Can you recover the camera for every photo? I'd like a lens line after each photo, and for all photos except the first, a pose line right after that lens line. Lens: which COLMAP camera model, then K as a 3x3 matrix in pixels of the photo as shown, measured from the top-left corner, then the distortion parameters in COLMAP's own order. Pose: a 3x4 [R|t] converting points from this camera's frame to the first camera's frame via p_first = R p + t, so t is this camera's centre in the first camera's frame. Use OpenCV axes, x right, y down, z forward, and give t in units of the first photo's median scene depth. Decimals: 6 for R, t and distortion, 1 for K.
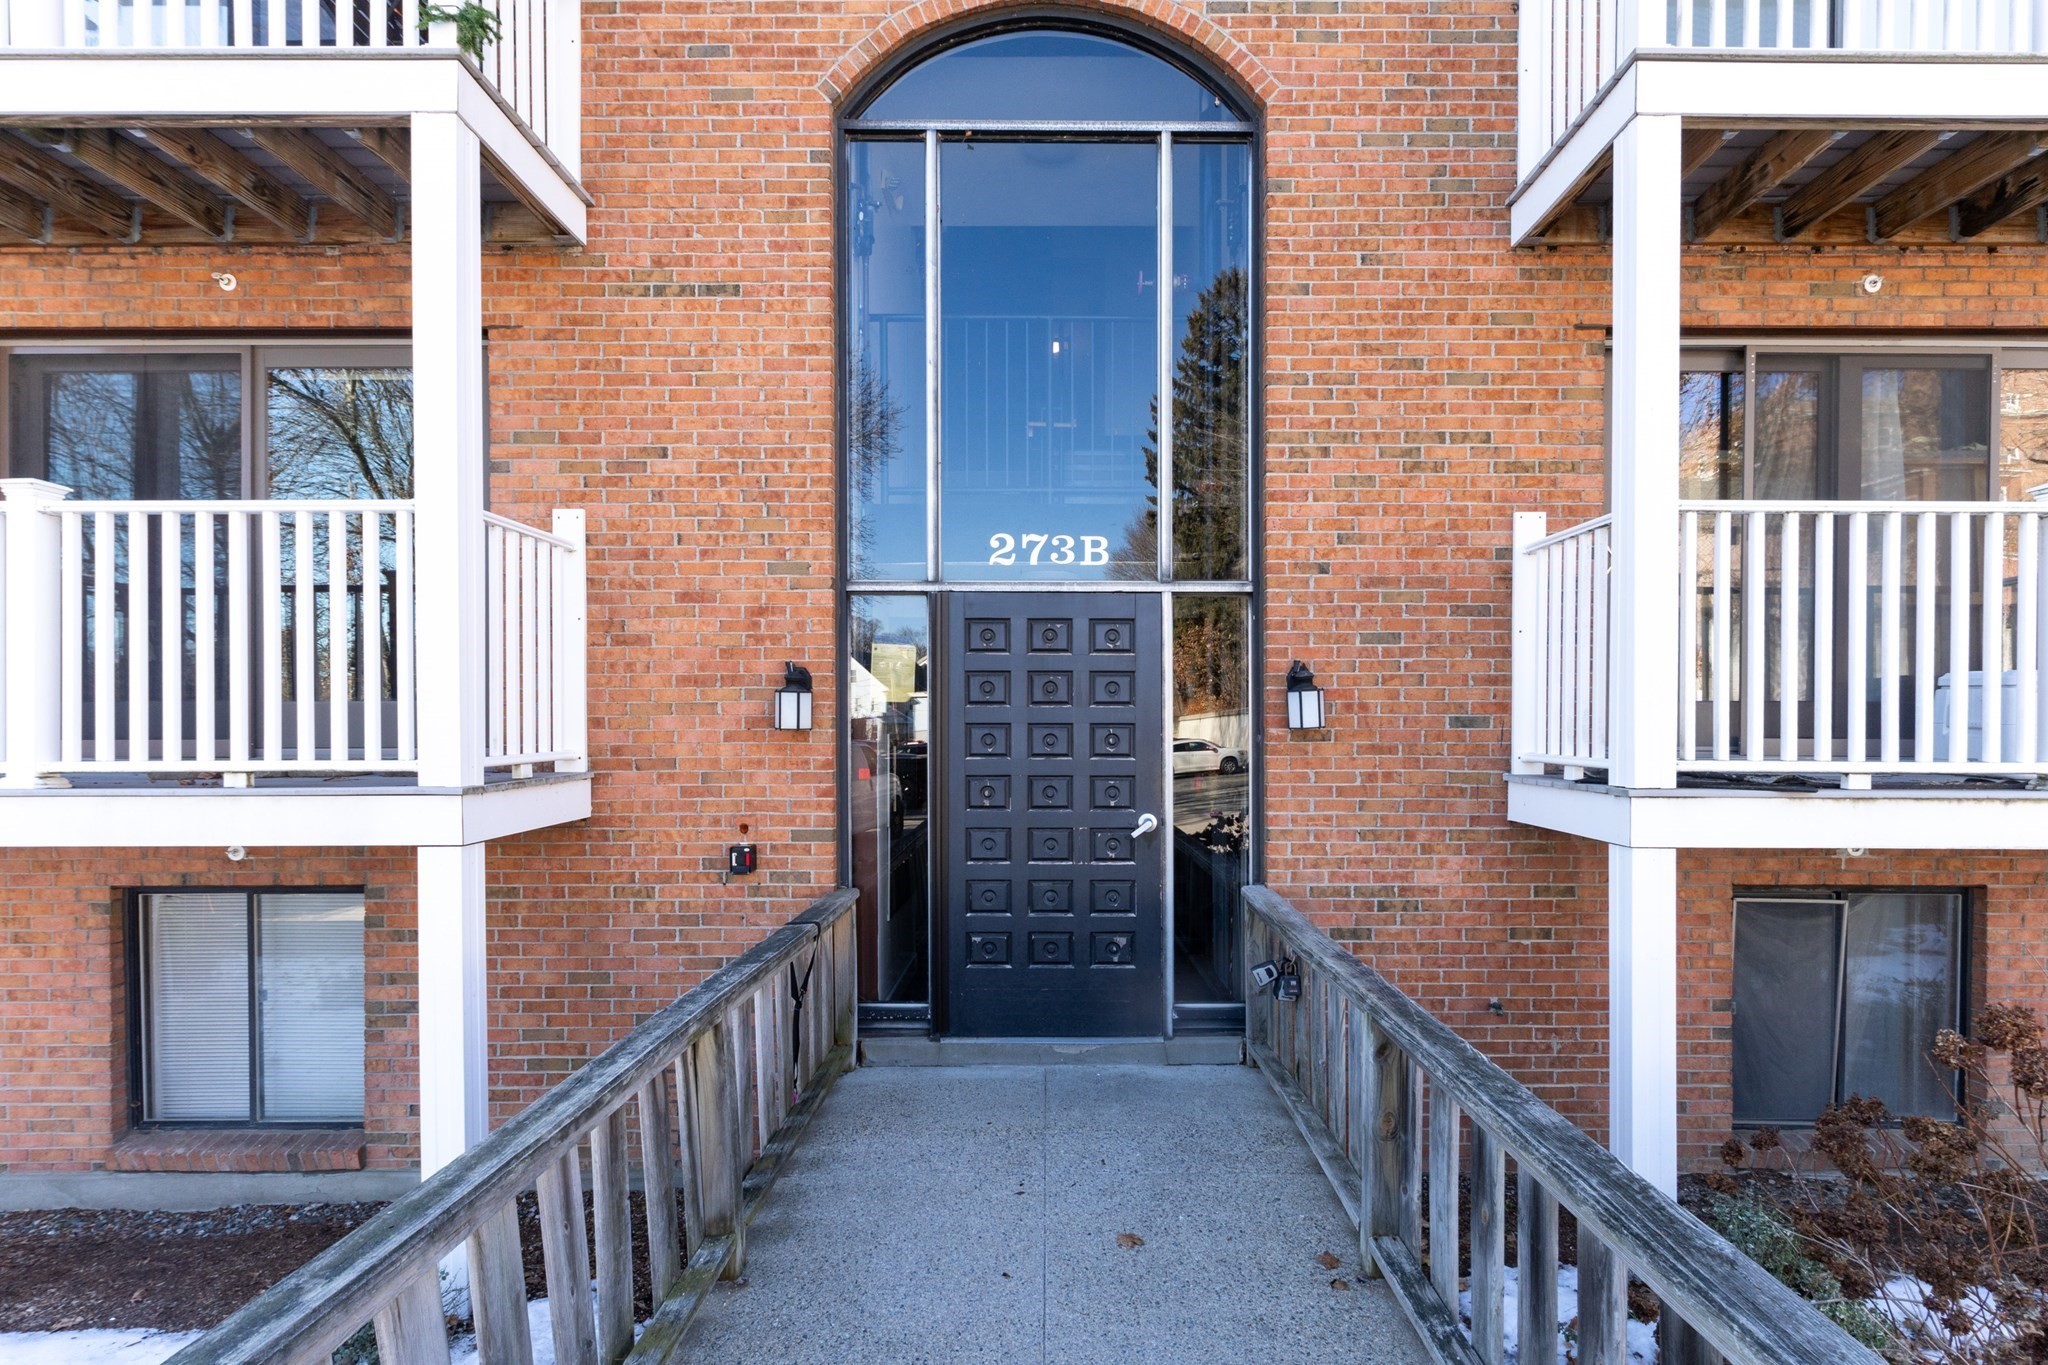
lens RADIAL K [[976.6, 0, 1066.6], [0, 976.6, 734.9], [0, 0, 1]] dist [-0.005006, -0.000711]
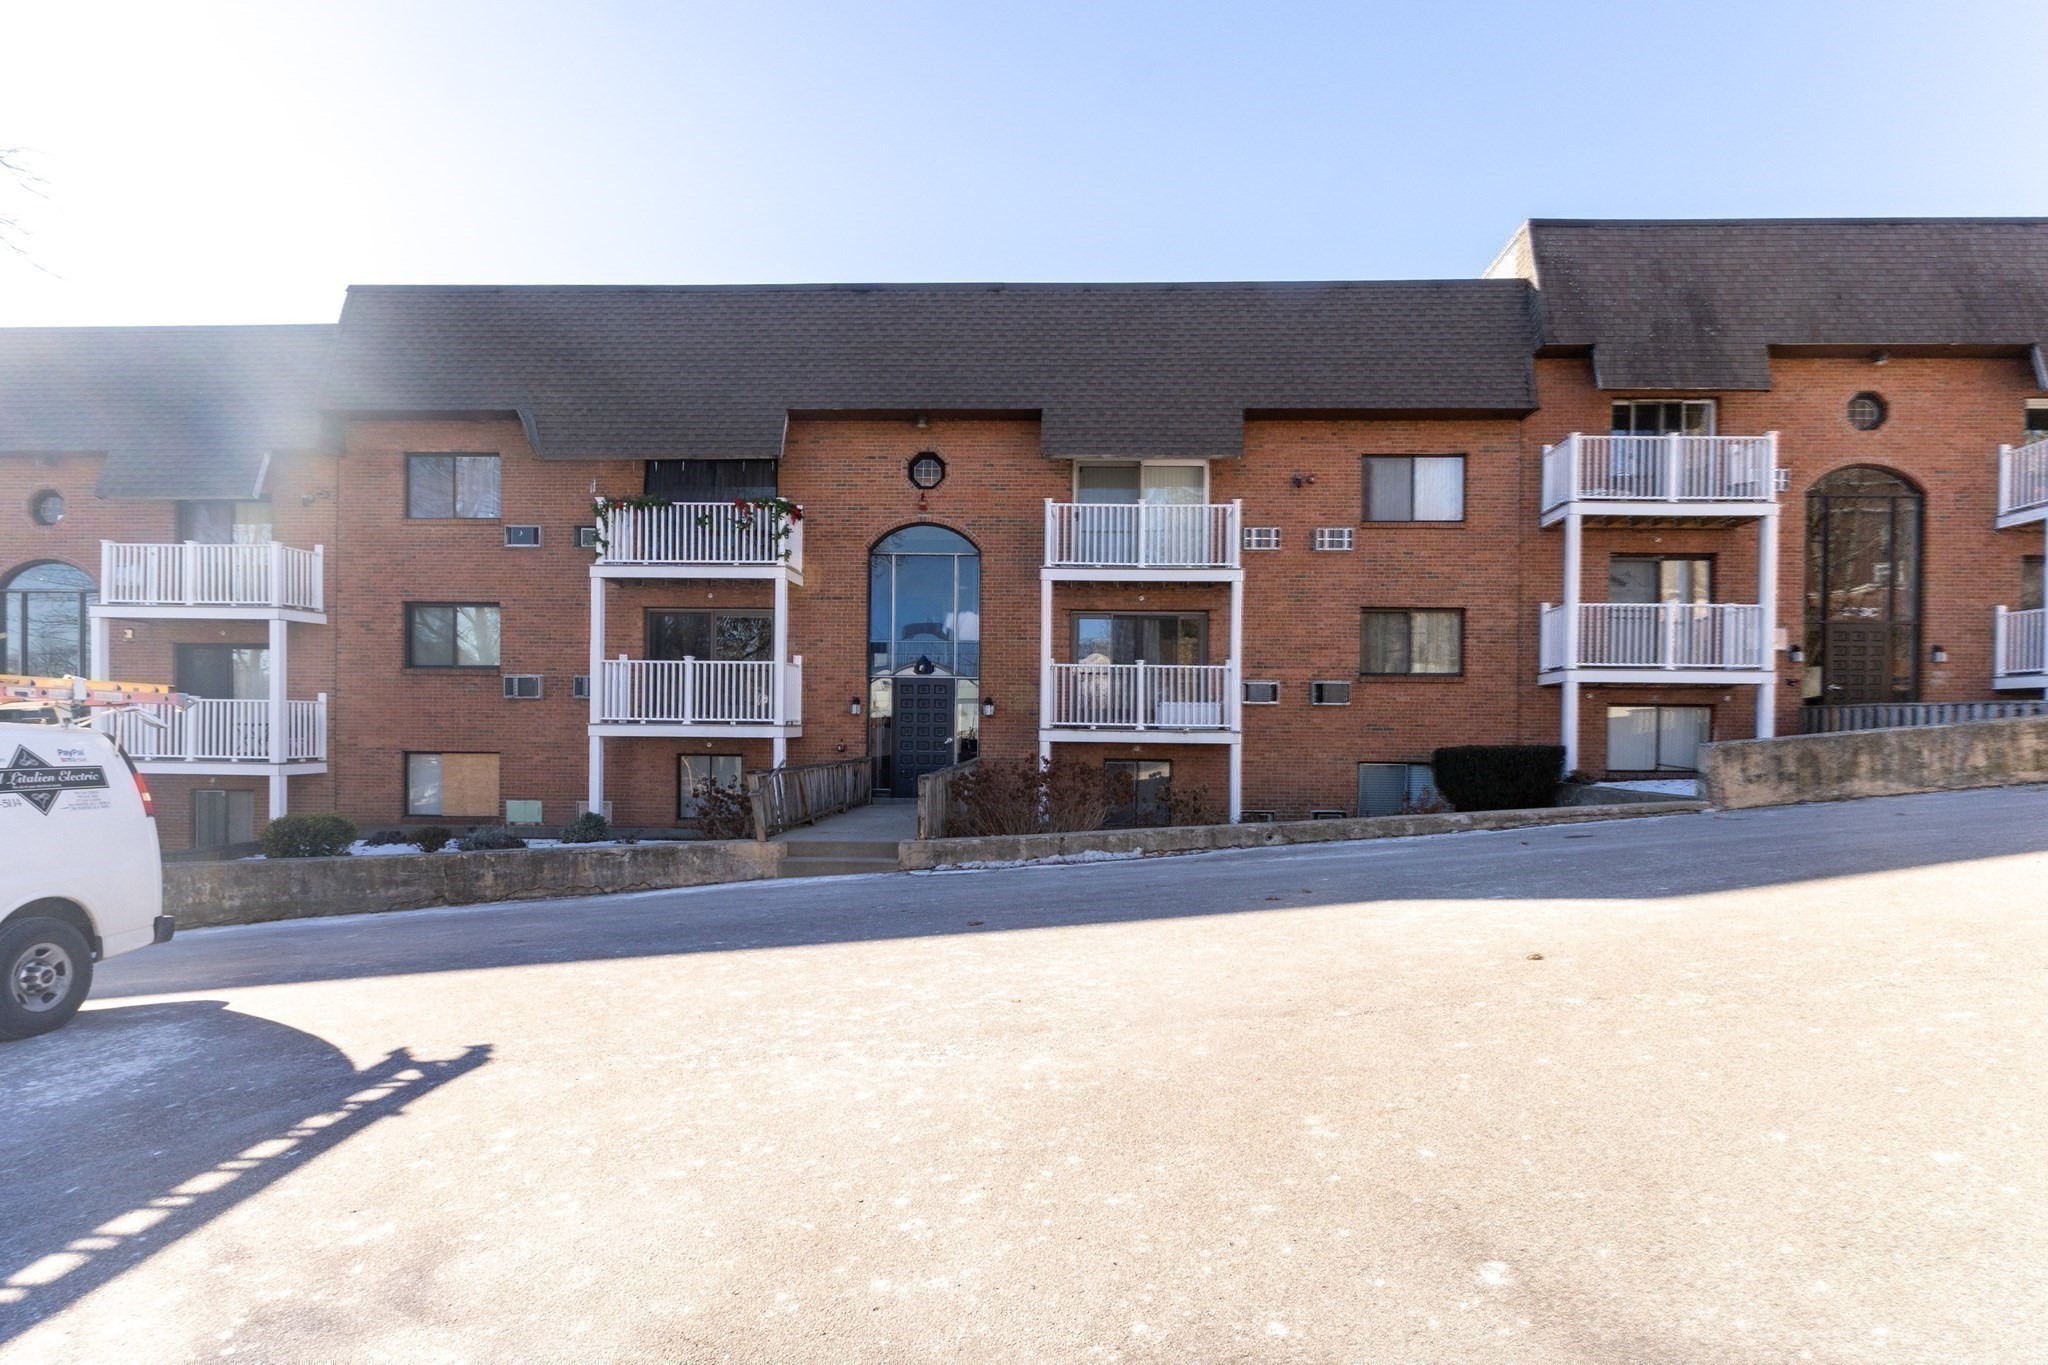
lens RADIAL K [[958.9, 0, 1059.8], [0, 958.9, 729.7], [0, 0, 1]] dist [0.002251, 0.000309]
pose [[0.999126, 0.011235, -0.040271, 0.666969], [-0.011596, 0.999895, -0.008736, 0.078706], [0.040168, 0.009195, 0.999151, -2.699147]]
